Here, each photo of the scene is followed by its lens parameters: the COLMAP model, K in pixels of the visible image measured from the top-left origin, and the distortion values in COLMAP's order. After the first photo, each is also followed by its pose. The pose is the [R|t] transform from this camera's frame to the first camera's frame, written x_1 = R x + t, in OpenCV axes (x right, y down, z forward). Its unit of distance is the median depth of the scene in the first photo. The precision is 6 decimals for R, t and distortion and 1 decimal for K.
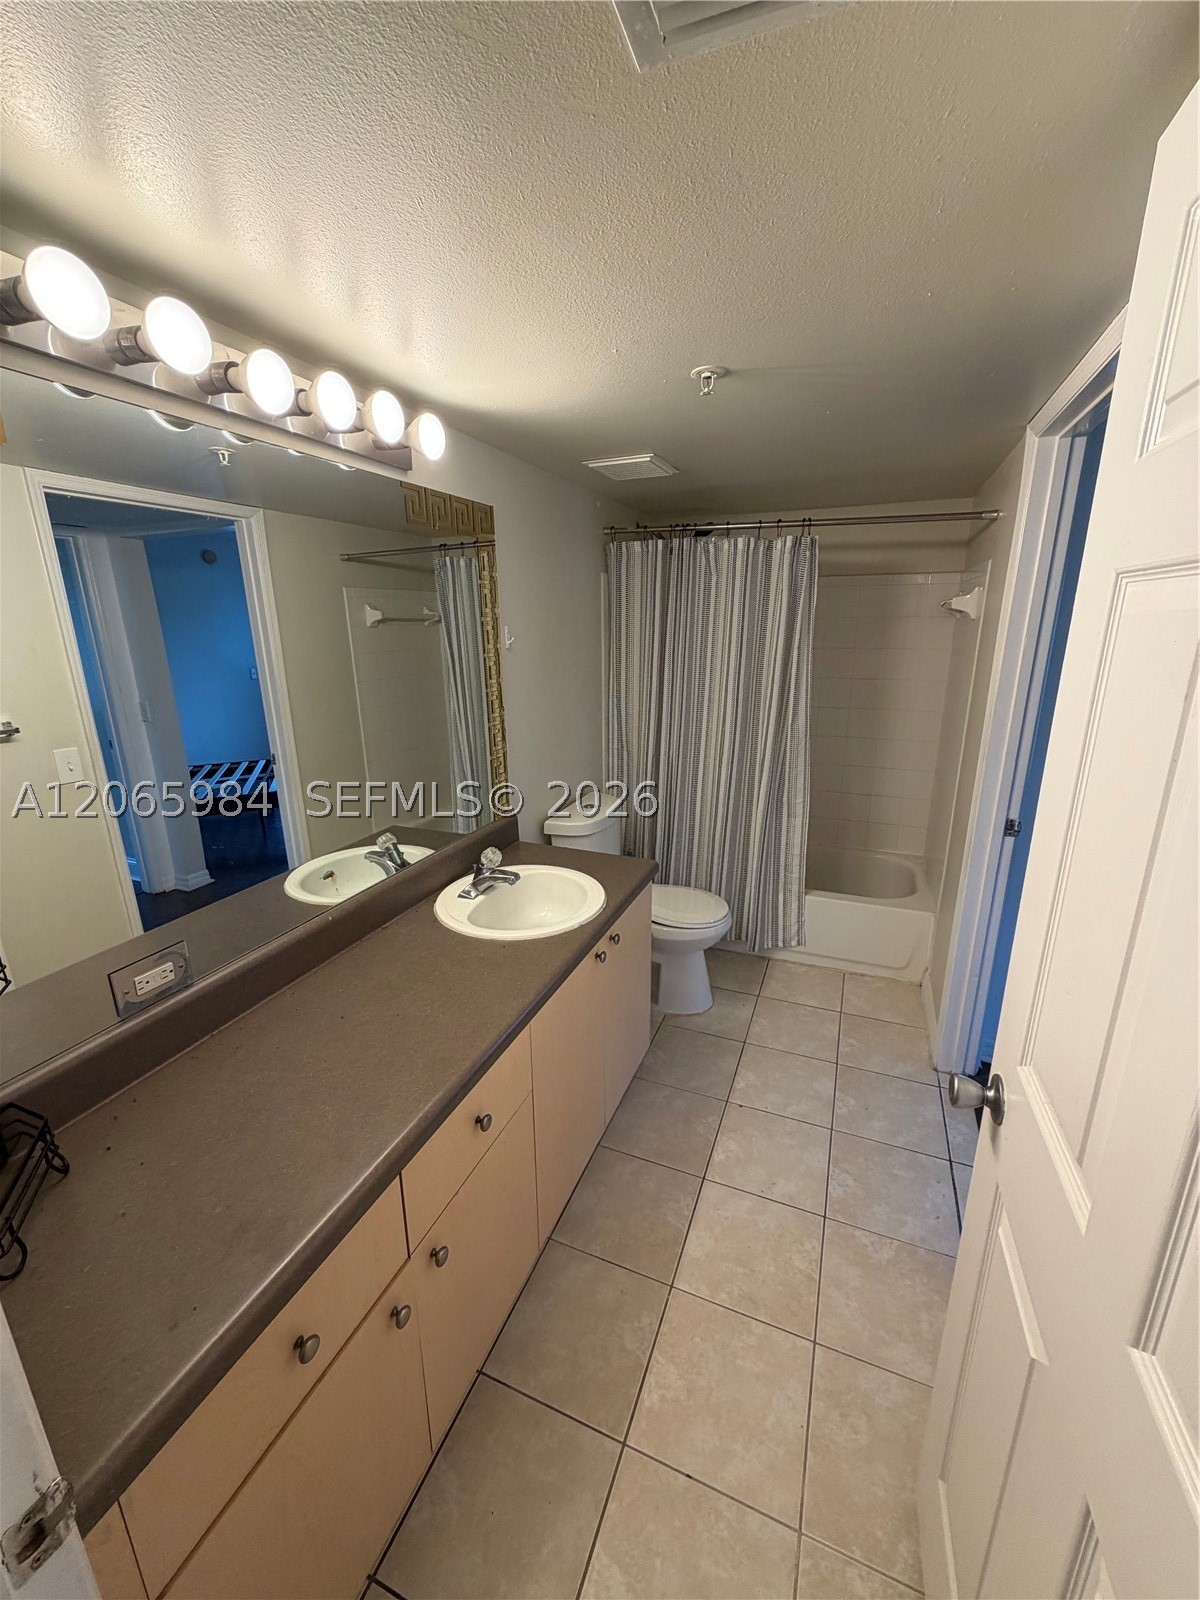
lens RADIAL K [[636.8, 0, 600.2], [0, 636.8, 795.4], [0, 0, 1]] dist [-0.001225, 0.000295]
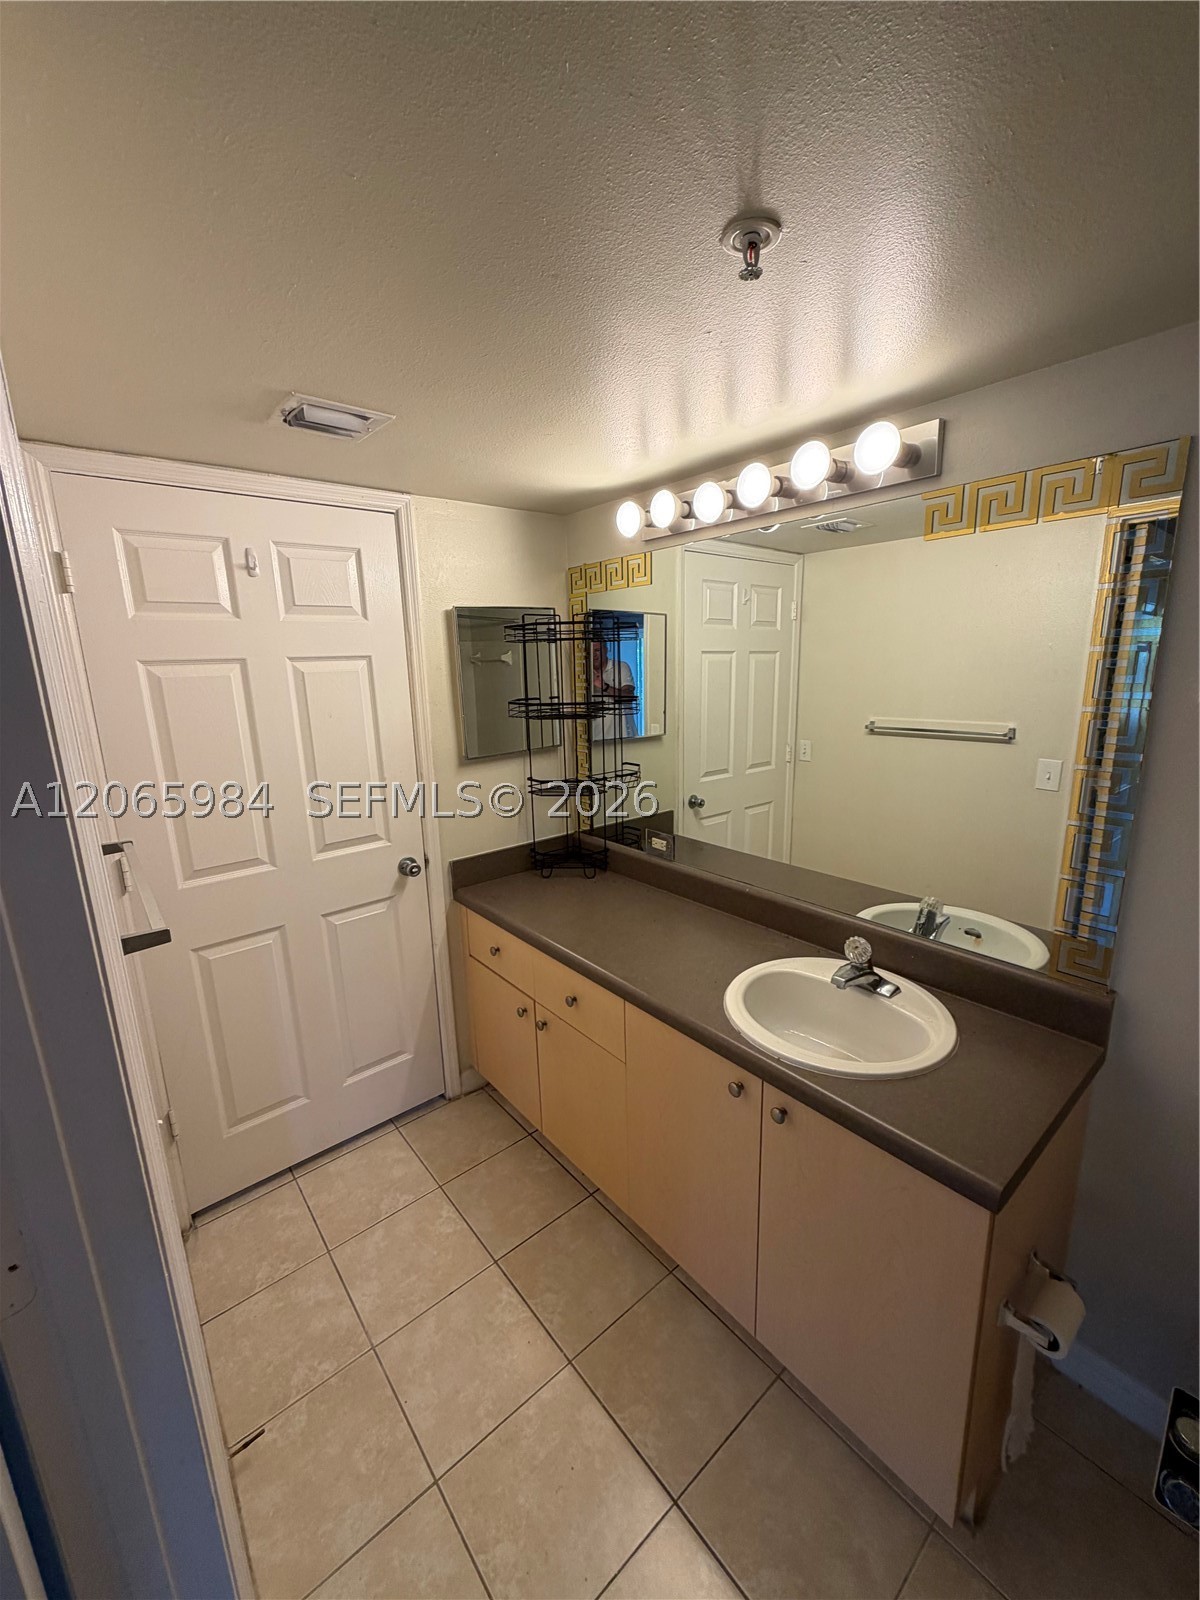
lens RADIAL K [[636.8, 0, 600.2], [0, 636.8, 795.4], [0, 0, 1]] dist [-0.001225, 0.000295]
pose [[-0.464105, 0.205718, -0.861561, 0.800889], [-0.204696, 0.921421, 0.330276, -0.353810], [0.861804, 0.329641, -0.385526, 1.232297]]
